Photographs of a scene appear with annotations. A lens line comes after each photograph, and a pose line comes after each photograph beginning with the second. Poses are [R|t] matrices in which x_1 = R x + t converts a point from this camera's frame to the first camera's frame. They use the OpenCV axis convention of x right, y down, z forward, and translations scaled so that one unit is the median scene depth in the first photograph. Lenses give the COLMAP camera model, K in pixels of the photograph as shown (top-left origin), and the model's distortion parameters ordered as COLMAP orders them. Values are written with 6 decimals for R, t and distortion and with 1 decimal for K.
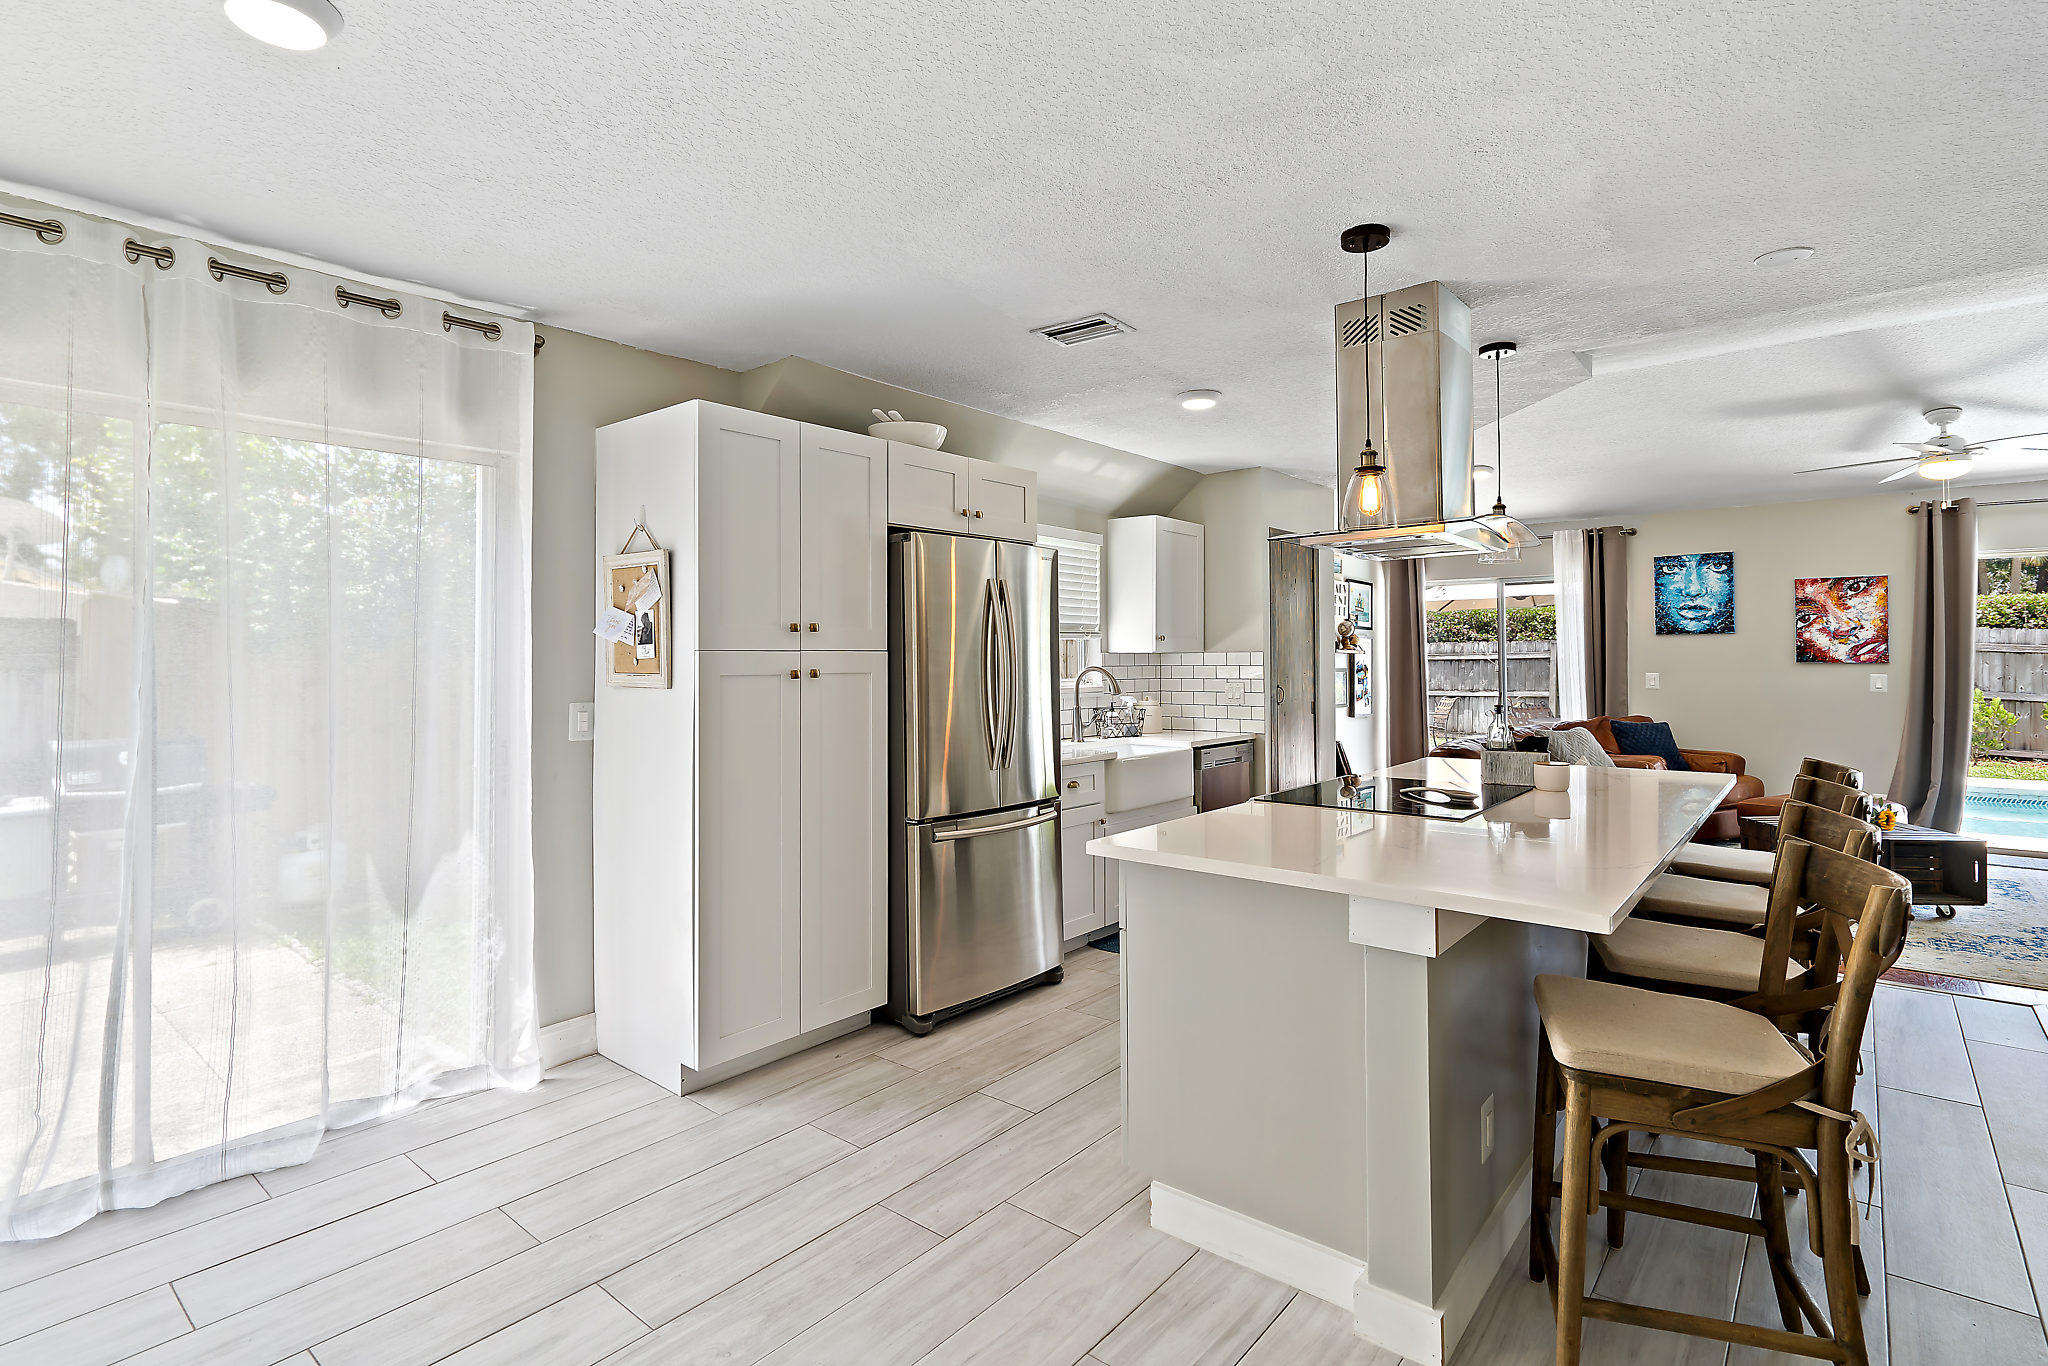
lens RADIAL K [[955.4, 0, 1033.4], [0, 955.4, 640.3], [0, 0, 1]] dist [-0.011063, 0.004438]
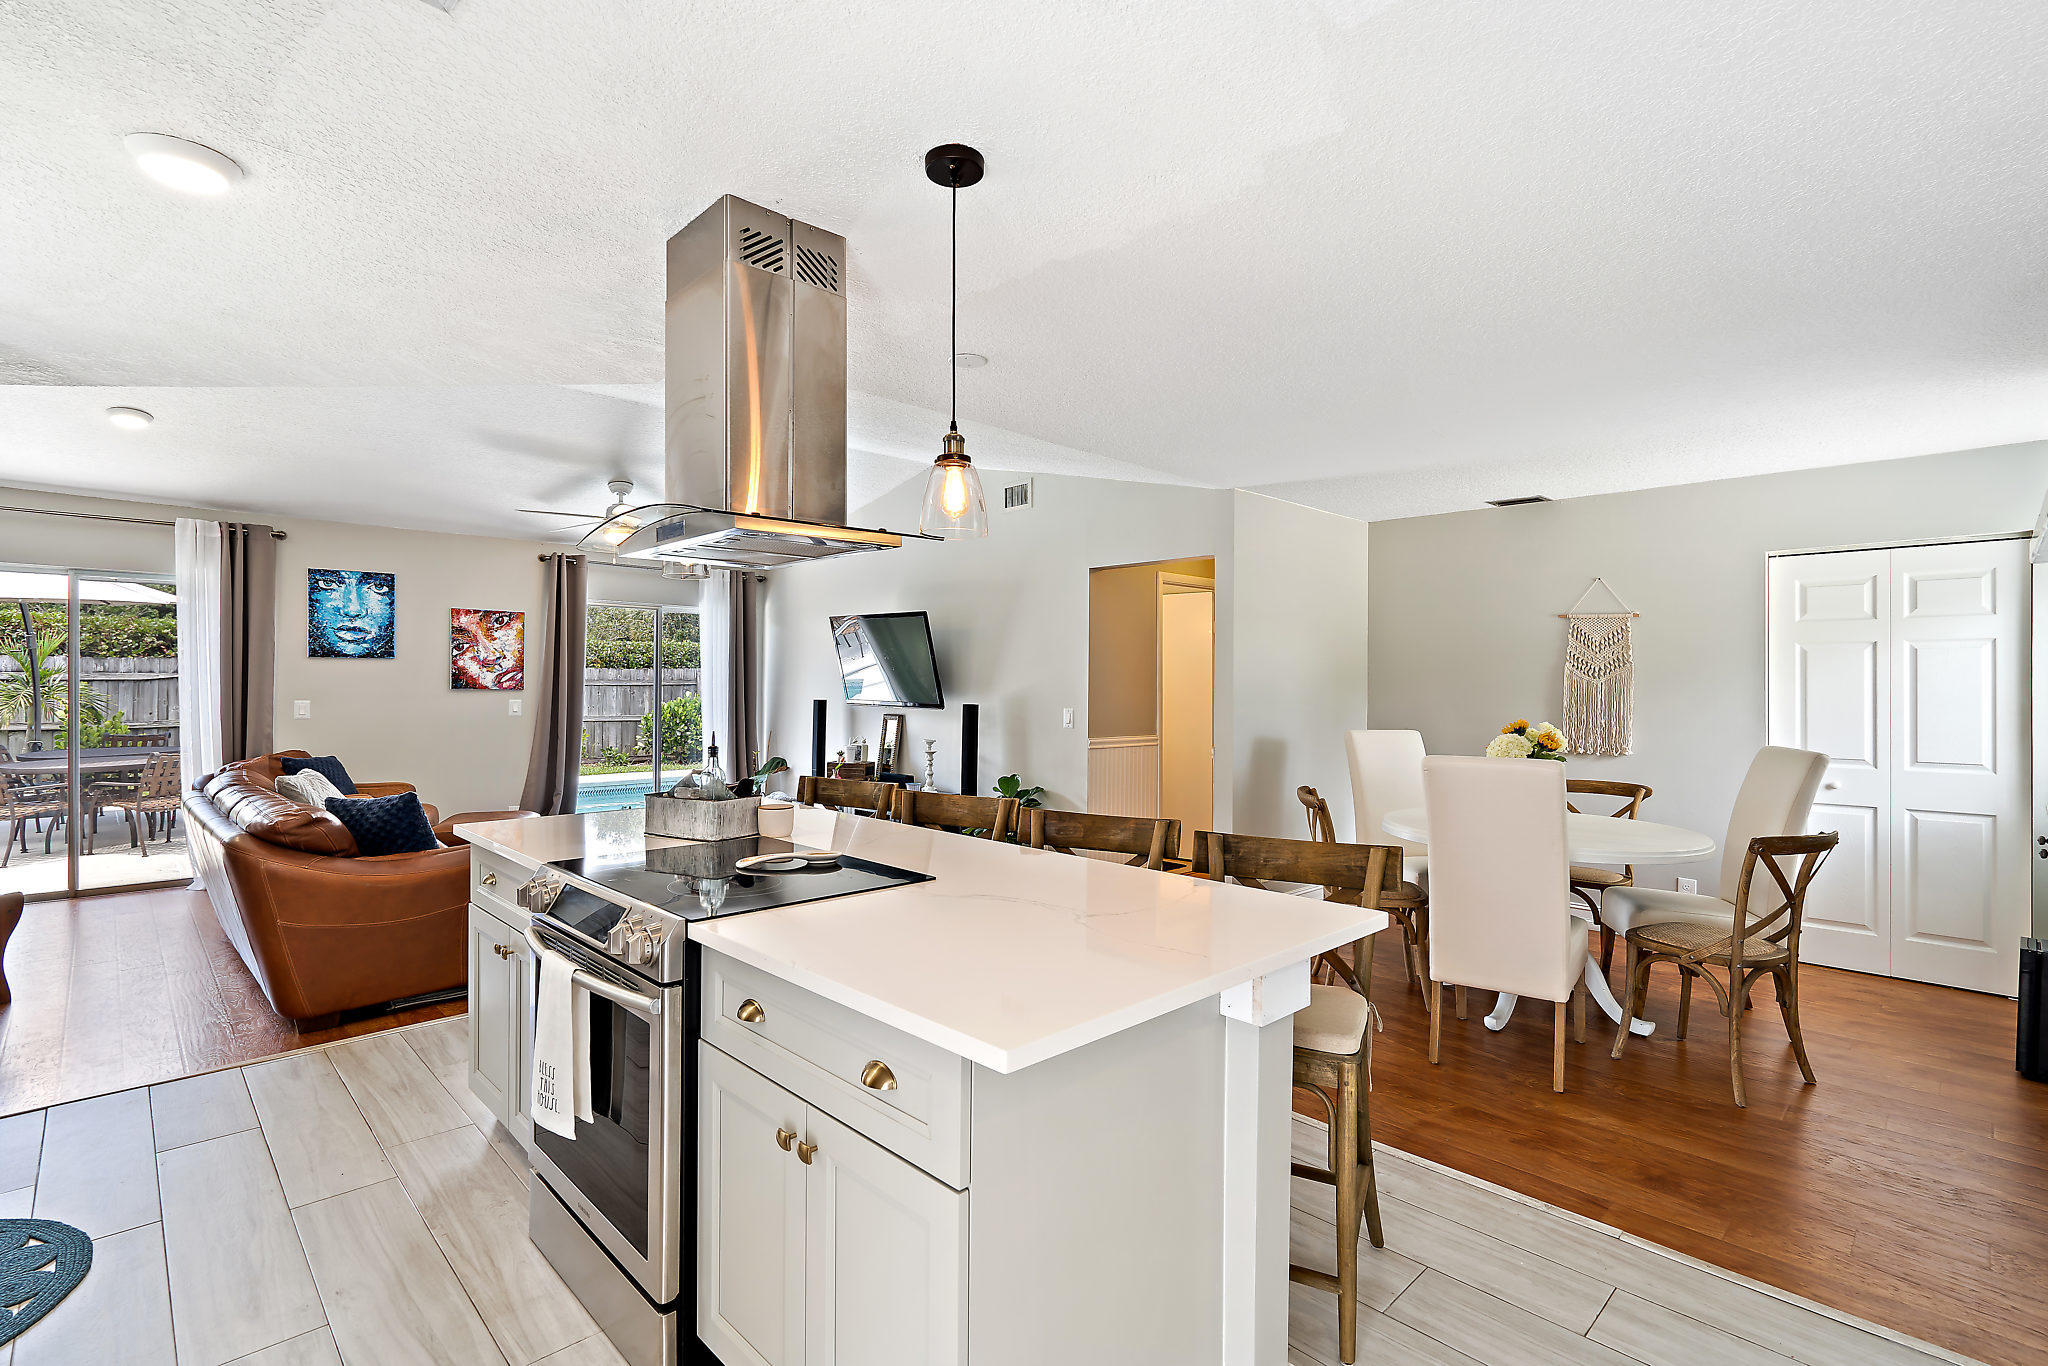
lens RADIAL K [[955.4, 0, 1022.7], [0, 955.4, 681.1], [0, 0, 1]] dist [-0.011063, 0.004438]
pose [[0.109416, 0.008158, 0.993963, -0.147677], [-0.024862, 0.999676, -0.005468, 0.004586], [-0.993685, -0.024114, 0.109583, 0.279772]]
